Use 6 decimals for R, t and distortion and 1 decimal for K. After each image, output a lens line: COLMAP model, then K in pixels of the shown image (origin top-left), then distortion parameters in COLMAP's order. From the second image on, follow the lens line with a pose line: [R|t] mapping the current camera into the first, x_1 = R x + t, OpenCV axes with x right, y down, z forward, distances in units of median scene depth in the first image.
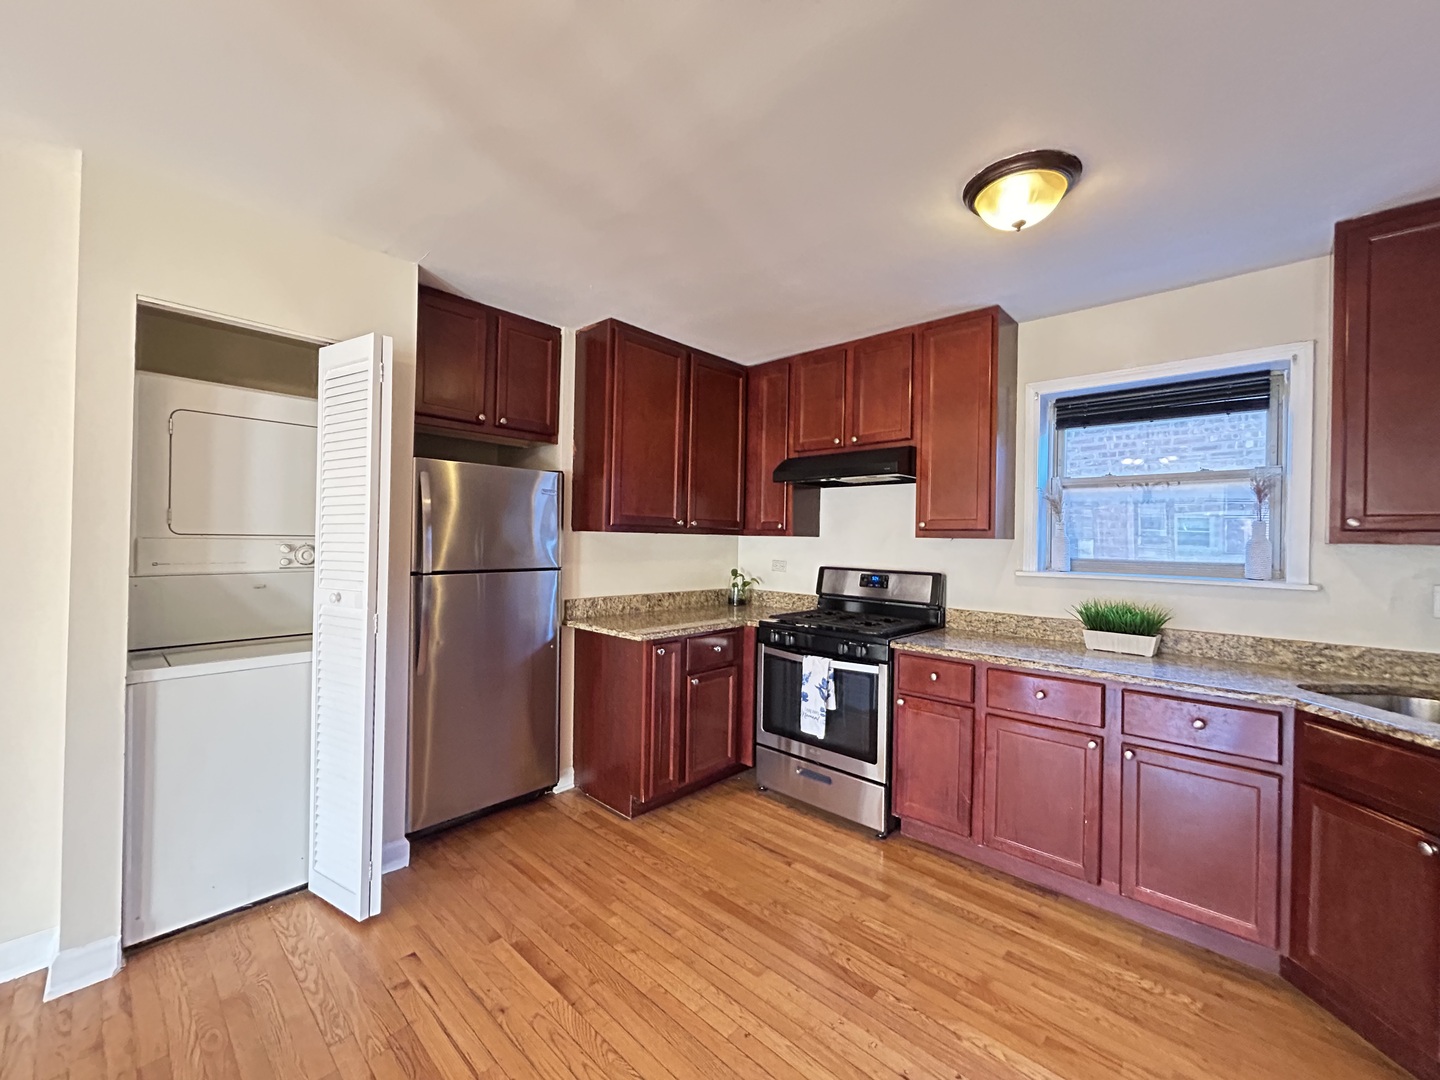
lens RADIAL K [[583.8, 0, 721.3], [0, 583.8, 538.9], [0, 0, 1]] dist [-0.002327, 0.001095]
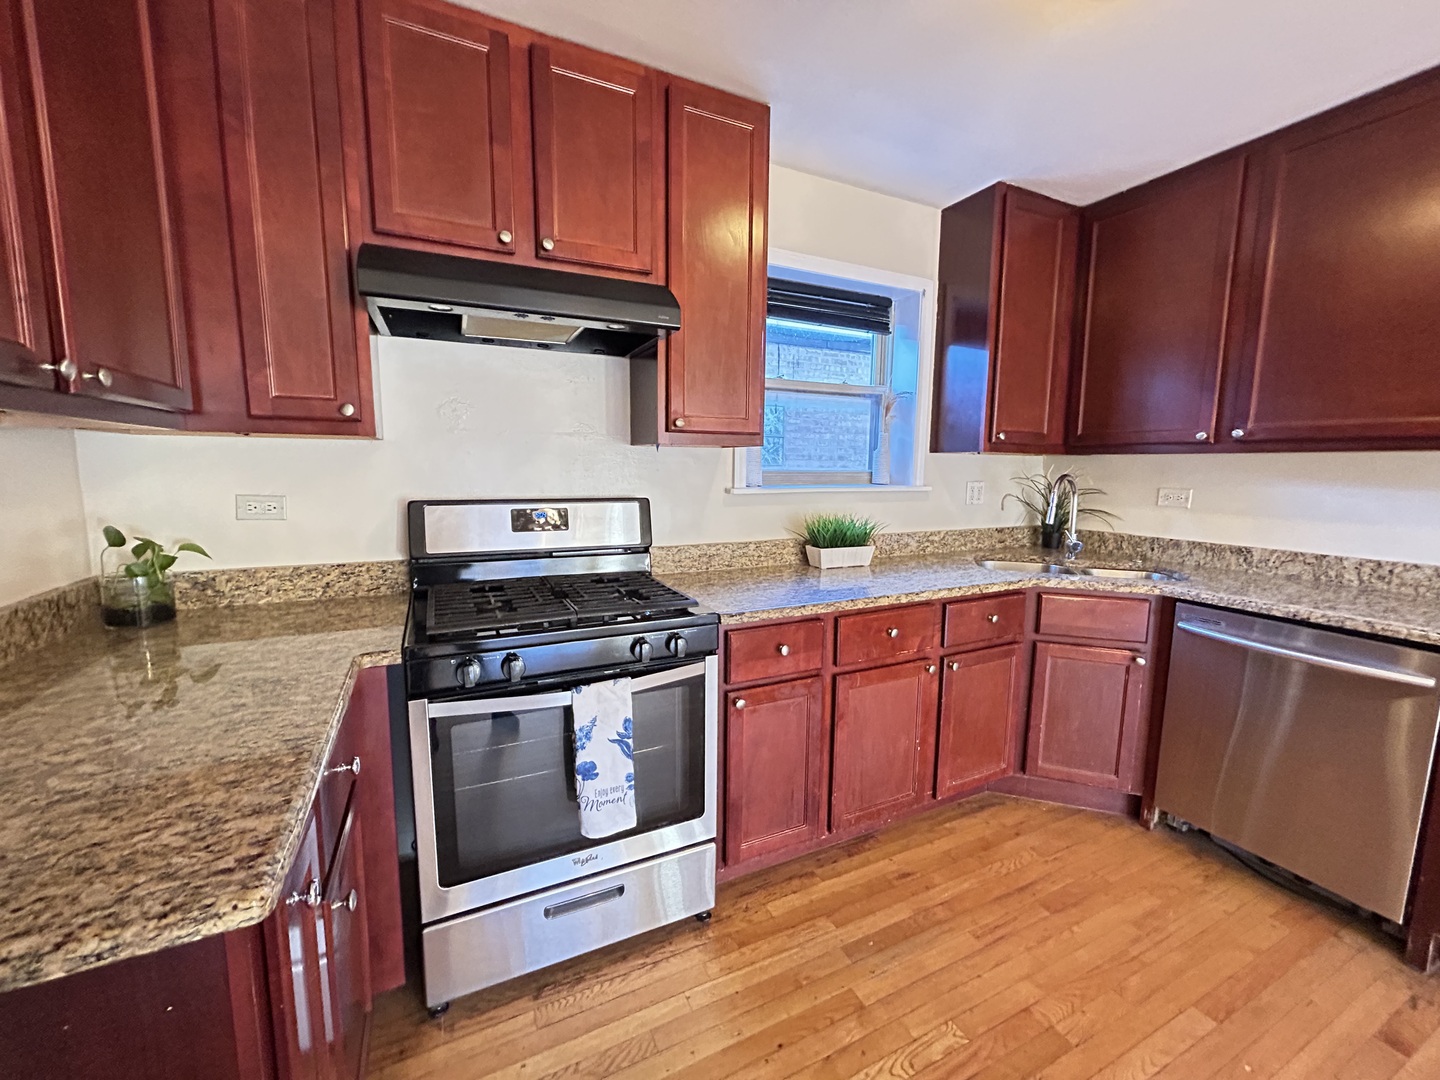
lens RADIAL K [[583.8, 0, 722.2], [0, 583.8, 537.7], [0, 0, 1]] dist [-0.002327, 0.001095]
pose [[0.358331, -0.132287, 0.924175, -0.259405], [-0.004228, 0.989670, 0.143301, 0.008746], [-0.933585, -0.055257, 0.354070, 0.790951]]
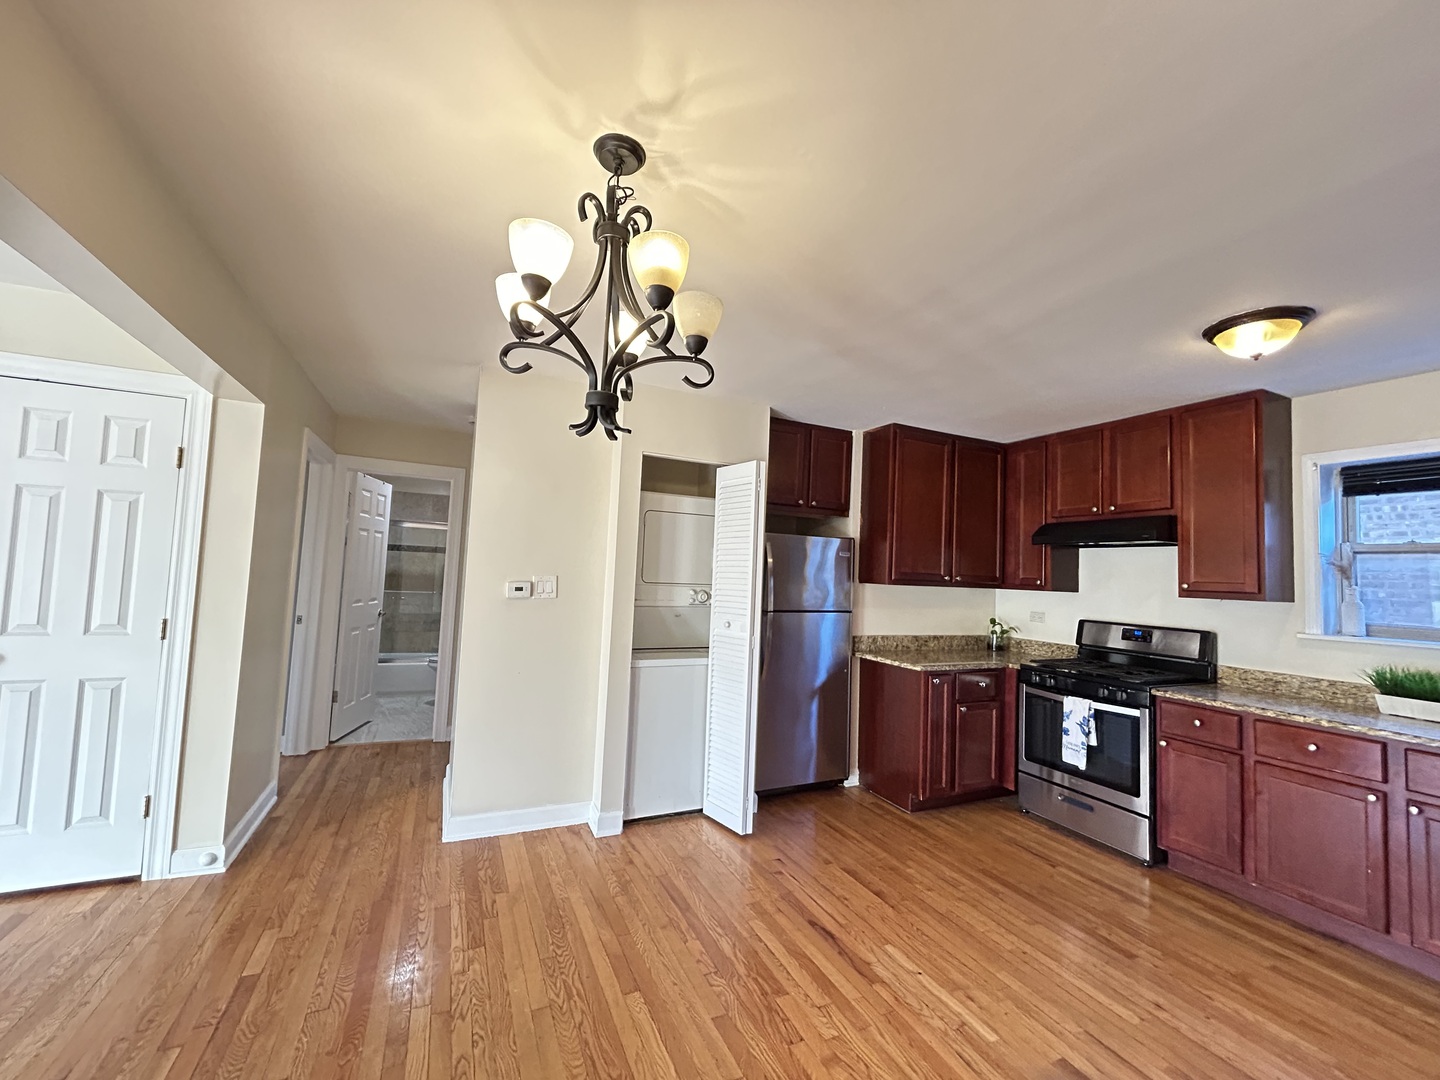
lens RADIAL K [[583.8, 0, 720.3], [0, 583.8, 539.3], [0, 0, 1]] dist [-0.002327, 0.001095]
pose [[0.926892, -0.002725, -0.375319, -0.063383], [-0.023847, 0.997526, -0.066136, -0.020398], [0.374571, 0.070251, 0.924533, -0.390830]]
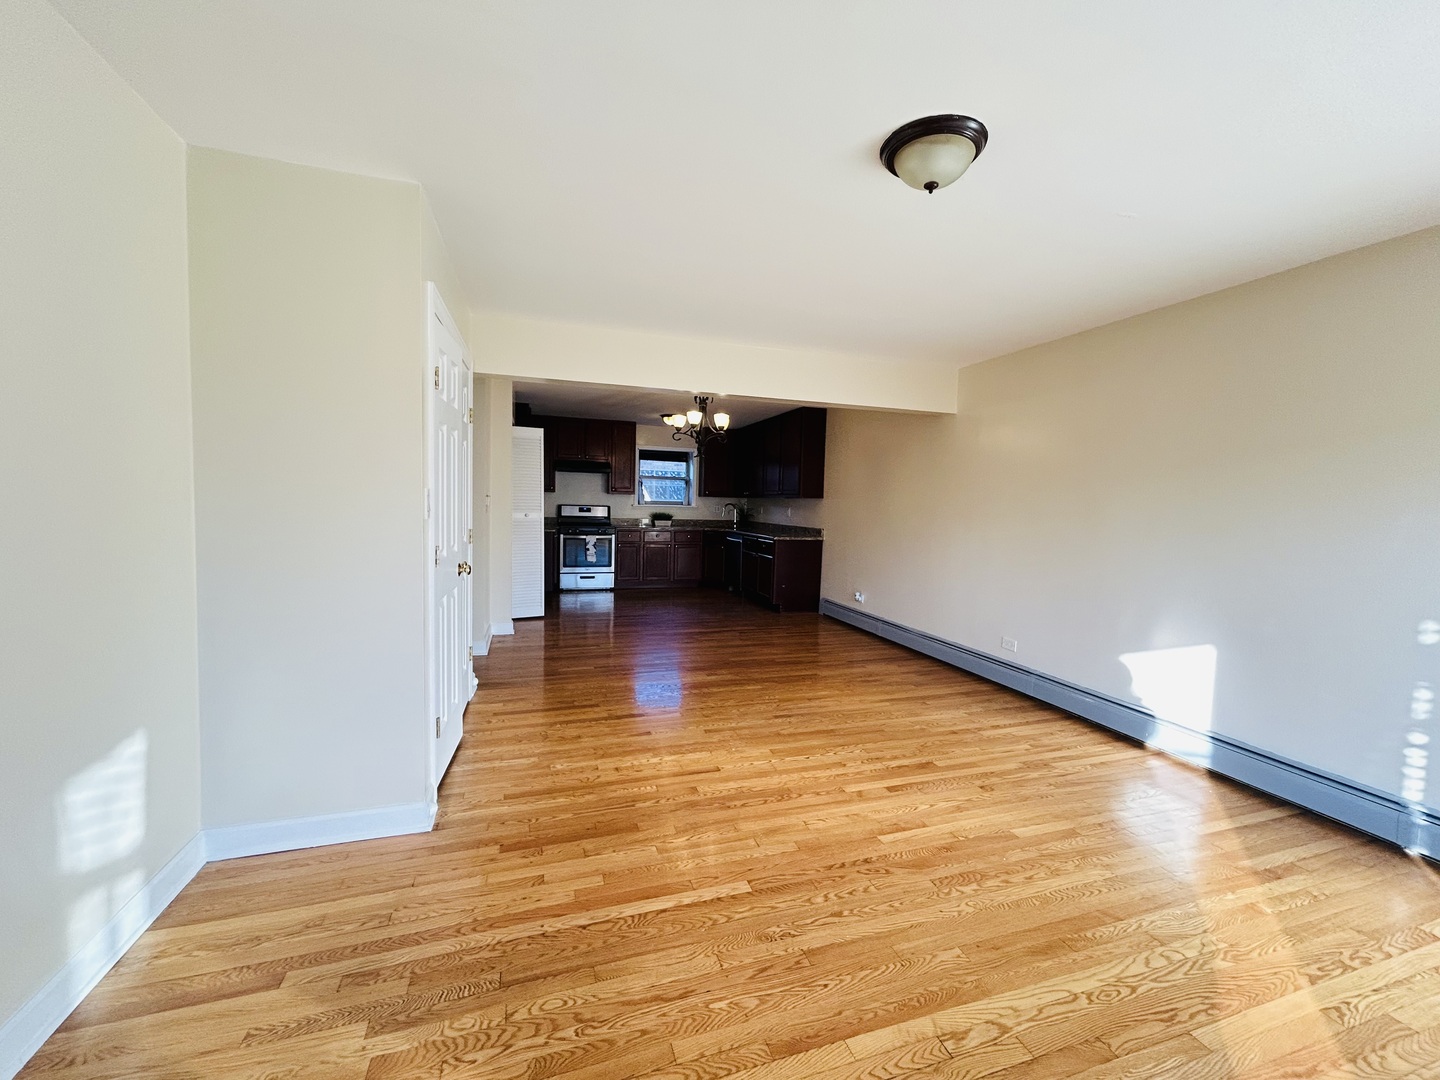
lens RADIAL K [[583.8, 0, 726.8], [0, 583.8, 528.8], [0, 0, 1]] dist [-0.002327, 0.001095]
pose [[0.480953, -0.048399, 0.875409, -2.186491], [-0.018629, 0.997686, 0.065394, -0.032798], [-0.876548, -0.047759, 0.478938, -1.037846]]
